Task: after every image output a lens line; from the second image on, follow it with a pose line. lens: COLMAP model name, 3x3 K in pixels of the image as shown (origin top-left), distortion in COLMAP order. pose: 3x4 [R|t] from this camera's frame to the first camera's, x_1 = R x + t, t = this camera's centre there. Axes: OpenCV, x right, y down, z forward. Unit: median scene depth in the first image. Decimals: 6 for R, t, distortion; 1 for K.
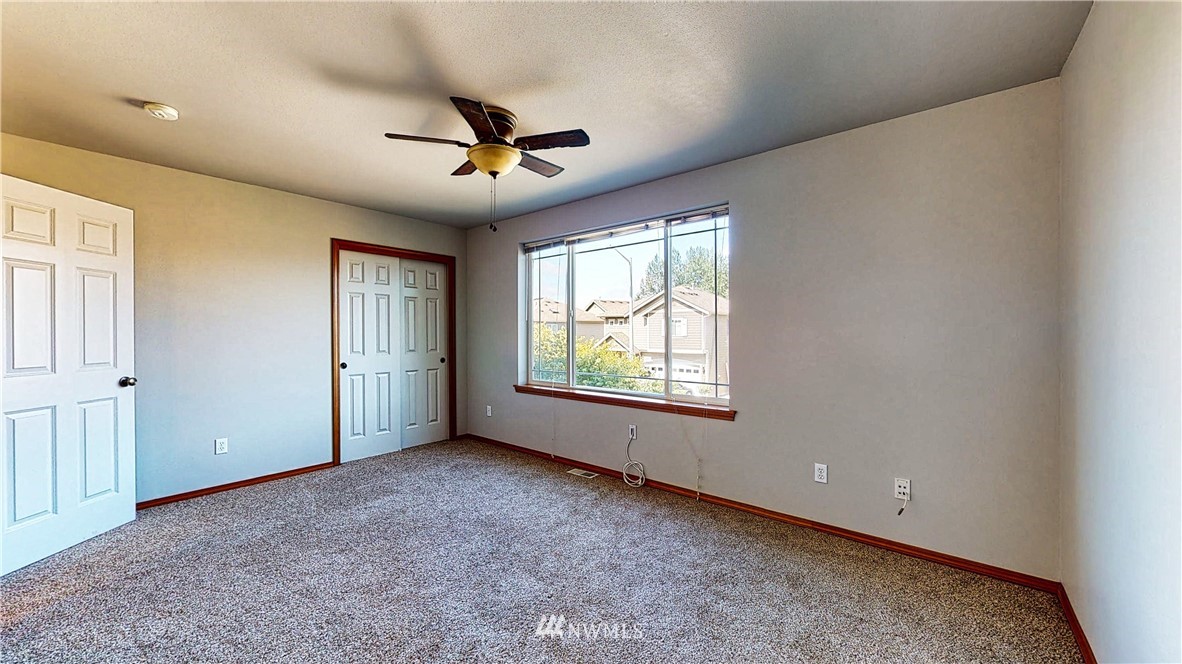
lens RADIAL K [[430.2, 0, 587.5], [0, 430.2, 334.1], [0, 0, 1]] dist [0.000172, -0.000357]
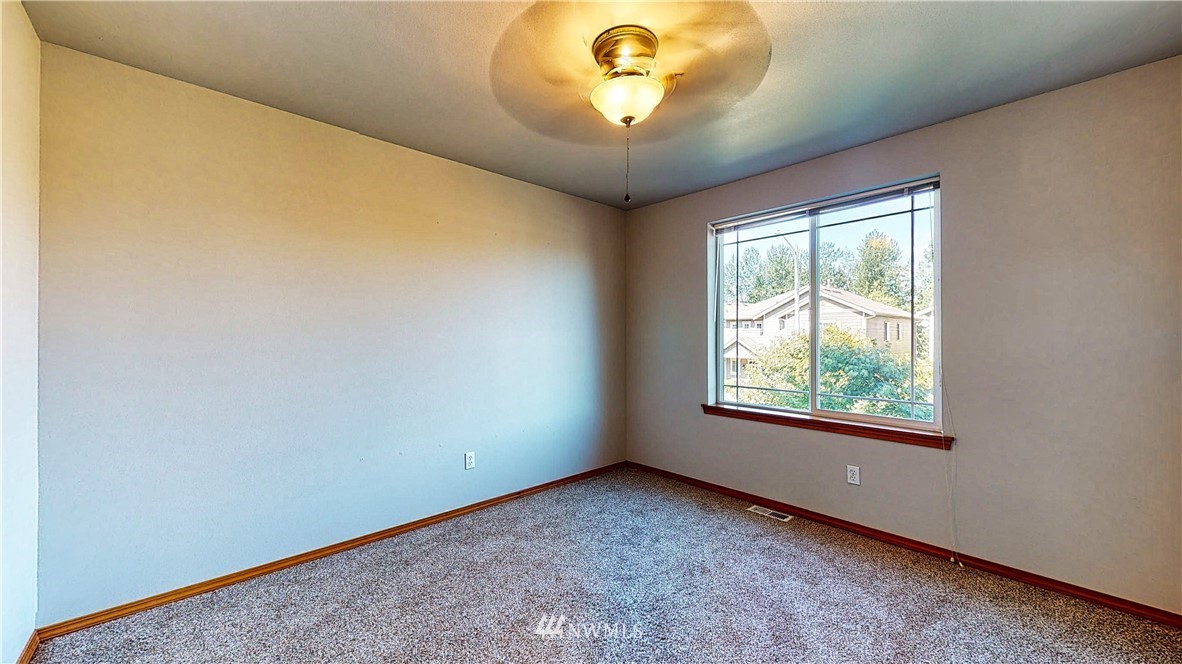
lens RADIAL K [[401.7, 0, 596.0], [0, 401.7, 334.8], [0, 0, 1]] dist [-0.001714, 0.000157]
pose [[0.997169, 0.000357, -0.075190, -0.254343], [-0.001116, 0.999949, -0.010043, 0.000148], [0.075183, 0.010099, 0.997119, 0.211915]]
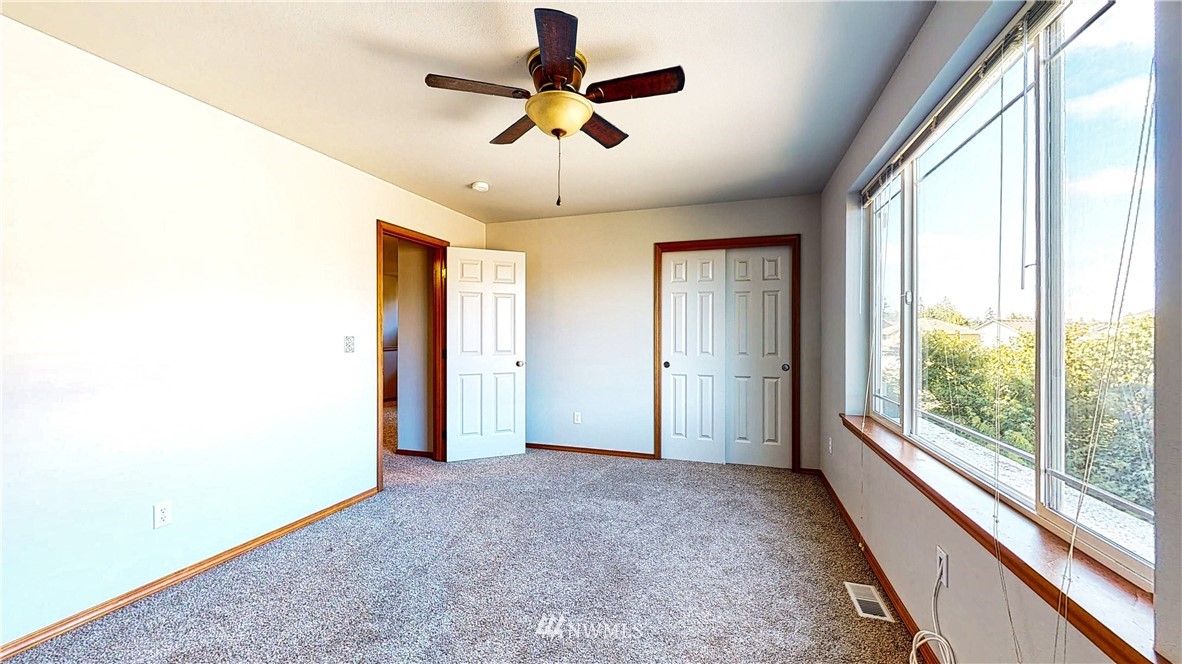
lens RADIAL K [[430.2, 0, 592.7], [0, 430.2, 335.3], [0, 0, 1]] dist [0.000172, -0.000357]
pose [[0.372069, 0.007856, -0.928172, 0.322998], [-0.006246, 0.999963, 0.005960, -0.001667], [0.928184, 0.003580, 0.372104, 0.453148]]
